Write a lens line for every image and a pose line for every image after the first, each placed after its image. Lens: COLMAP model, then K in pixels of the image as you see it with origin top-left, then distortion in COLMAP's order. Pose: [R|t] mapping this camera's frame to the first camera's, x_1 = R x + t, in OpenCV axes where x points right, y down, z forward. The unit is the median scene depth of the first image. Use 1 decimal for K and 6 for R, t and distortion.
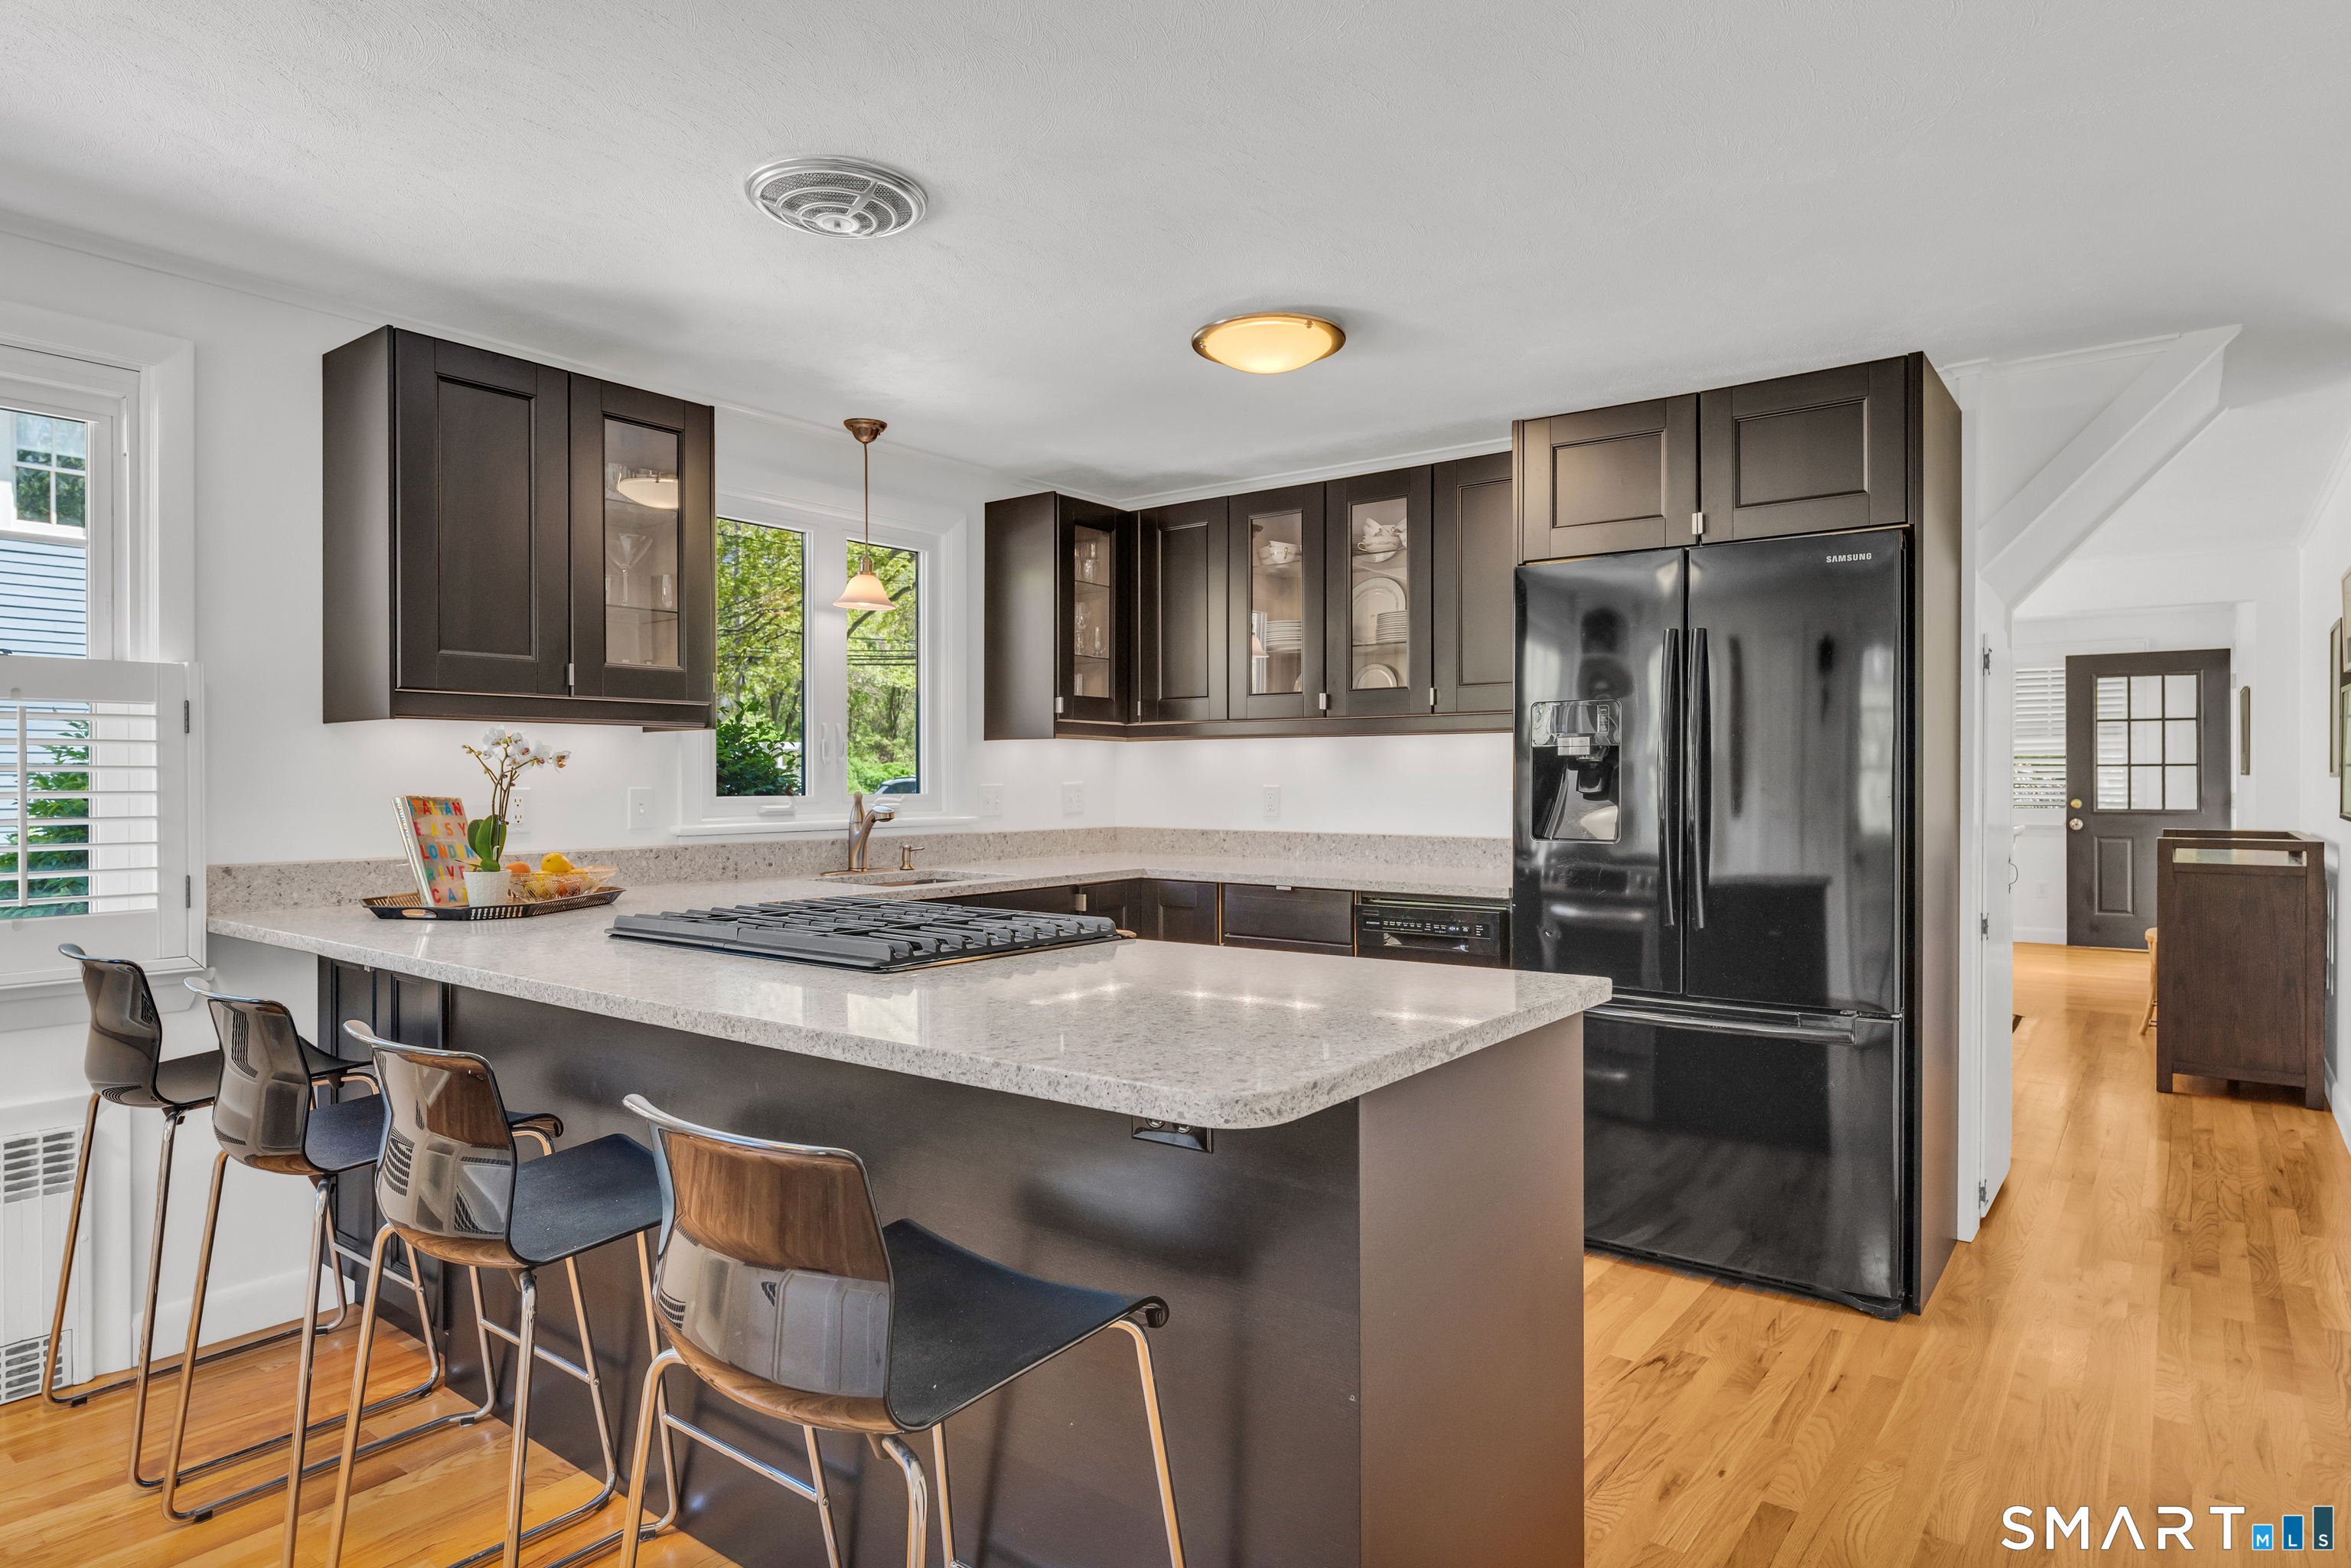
lens RADIAL K [[1334.5, 0, 1175.5], [0, 1334.5, 784.0], [0, 0, 1]] dist [0.001001, -0.000886]
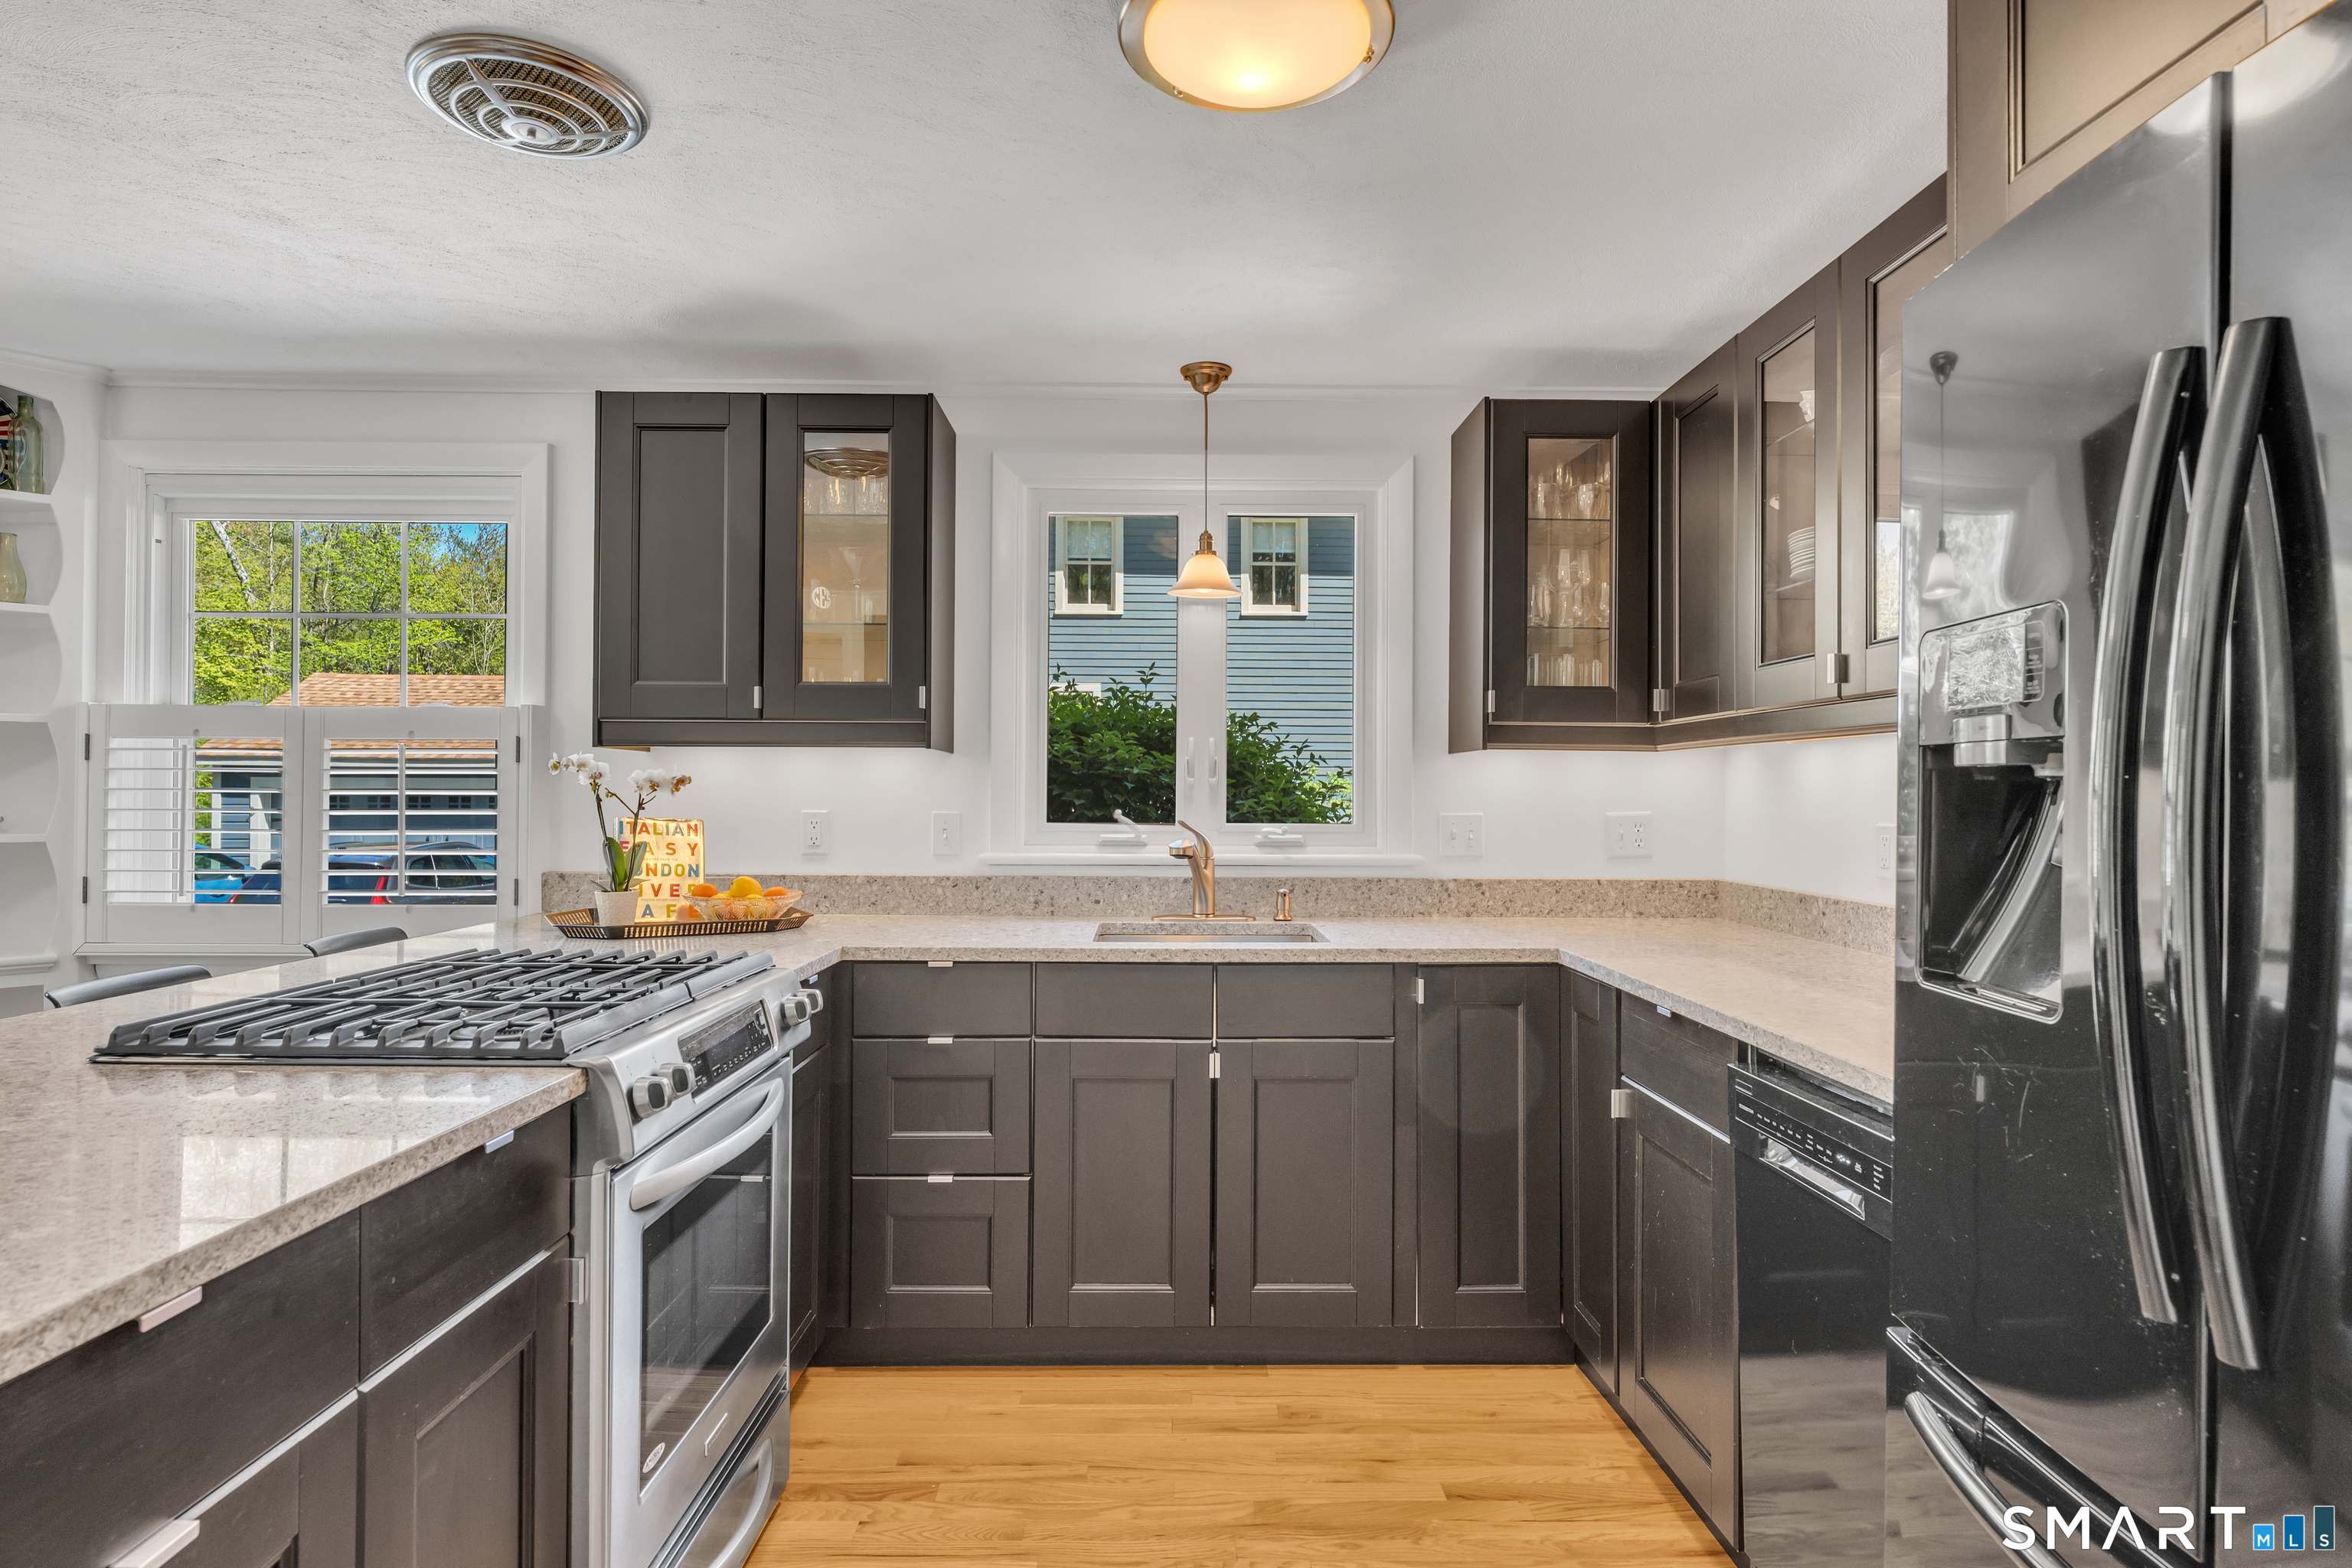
lens RADIAL K [[1266.2, 0, 1176.0], [0, 1266.2, 784.0], [0, 0, 1]] dist [0.002129, -0.000229]
pose [[0.613216, -0.000969, -0.789915, 0.407626], [-0.009689, 0.999915, -0.008749, -0.010637], [0.789856, 0.013018, 0.613154, 0.566706]]
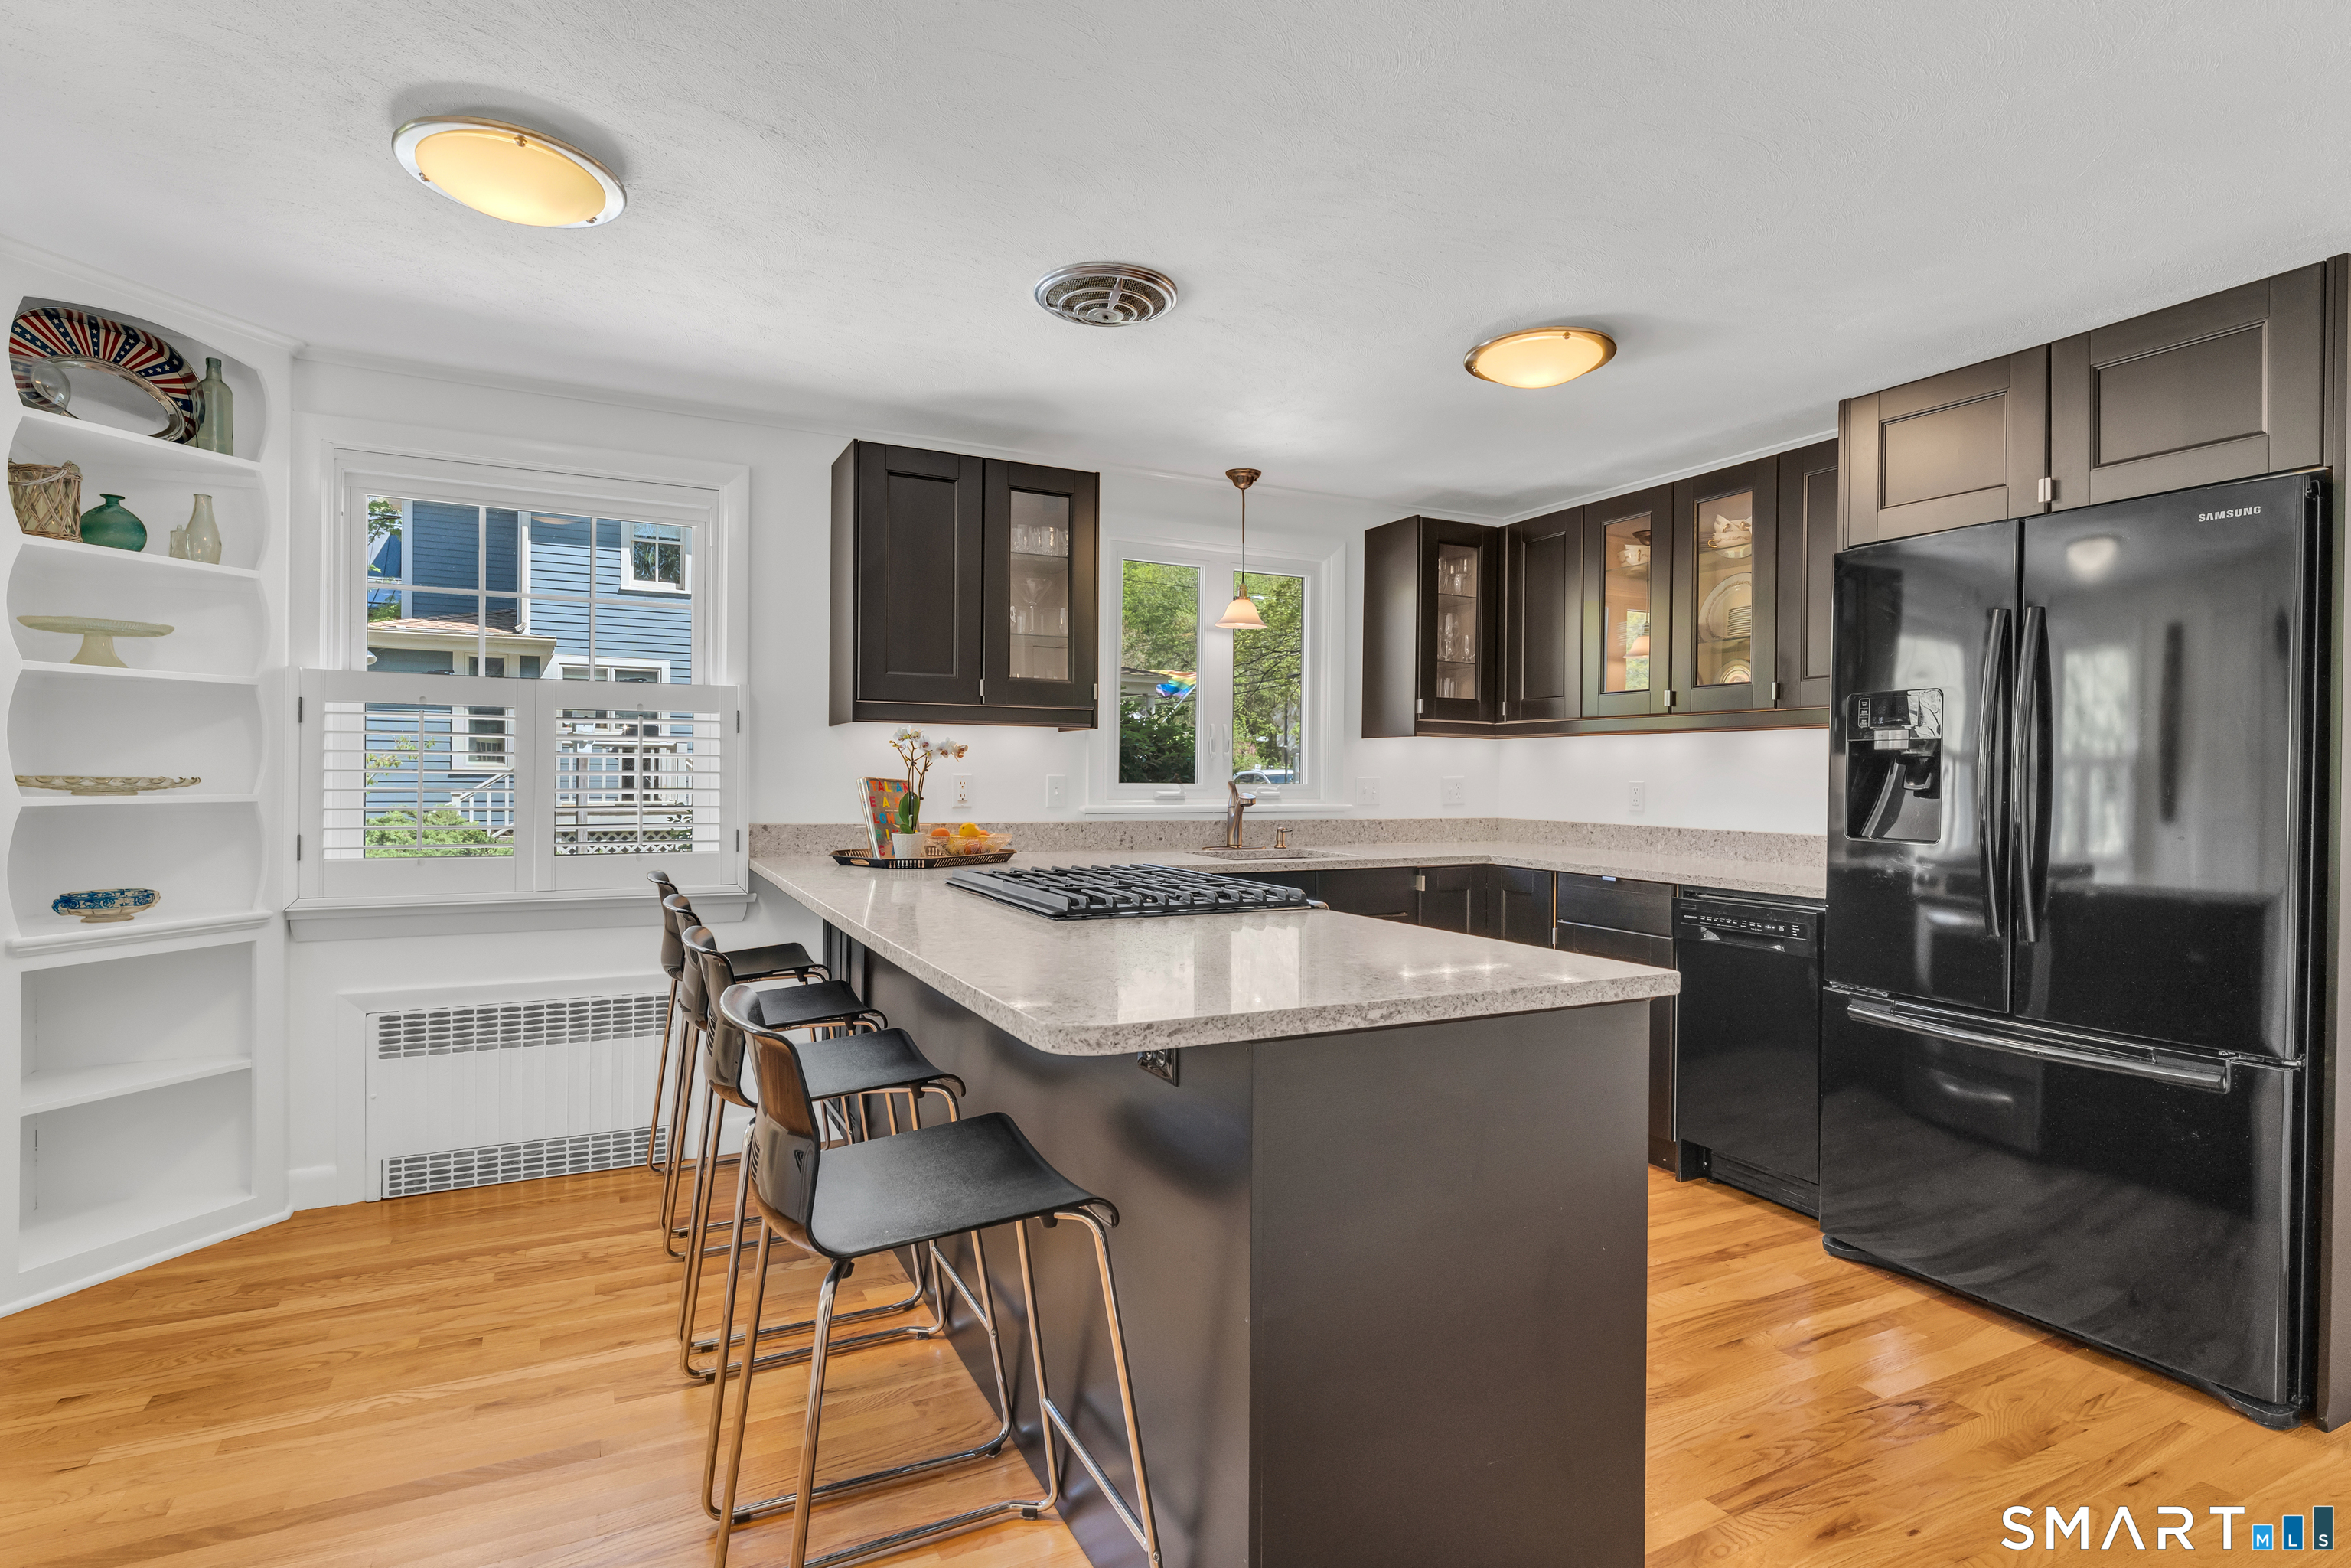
lens RADIAL K [[1166.4, 0, 1175.5], [0, 1166.4, 784.0], [0, 0, 1]] dist [0.000897, -0.000409]
pose [[0.900047, 0.013125, -0.435595, 0.188589], [-0.012427, 0.999913, 0.004451, 0.004895], [0.435616, 0.001407, 0.900132, 0.039174]]
